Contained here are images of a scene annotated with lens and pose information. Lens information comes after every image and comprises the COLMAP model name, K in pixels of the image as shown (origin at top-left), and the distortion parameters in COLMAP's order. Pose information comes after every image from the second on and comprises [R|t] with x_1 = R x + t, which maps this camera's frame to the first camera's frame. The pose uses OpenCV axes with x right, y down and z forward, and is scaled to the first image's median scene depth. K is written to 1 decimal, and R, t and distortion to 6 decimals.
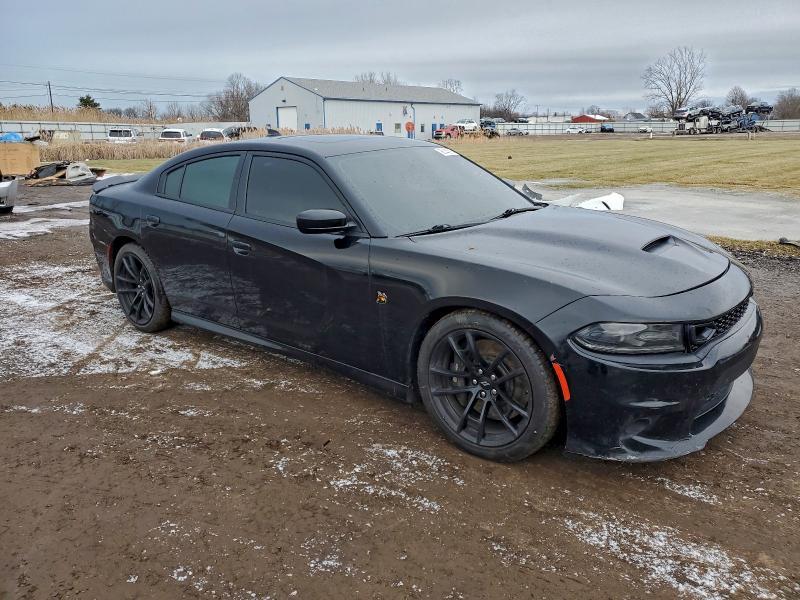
lens RADIAL K [[615.9, 0, 396.8], [0, 615.9, 298.1], [0, 0, 1]] dist [0.030587, -0.010931]
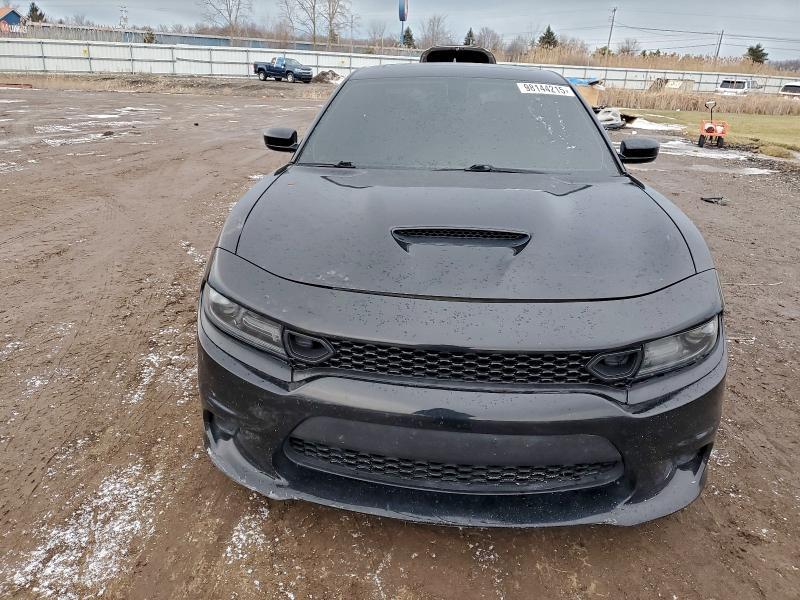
lens RADIAL K [[615.9, 0, 397.2], [0, 615.9, 302.6], [0, 0, 1]] dist [0.030587, -0.010931]
pose [[0.572065, 0.319462, -0.755437, 1.125489], [-0.261312, 0.944024, 0.201330, -0.169518], [0.777469, 0.082231, 0.623523, 0.686921]]
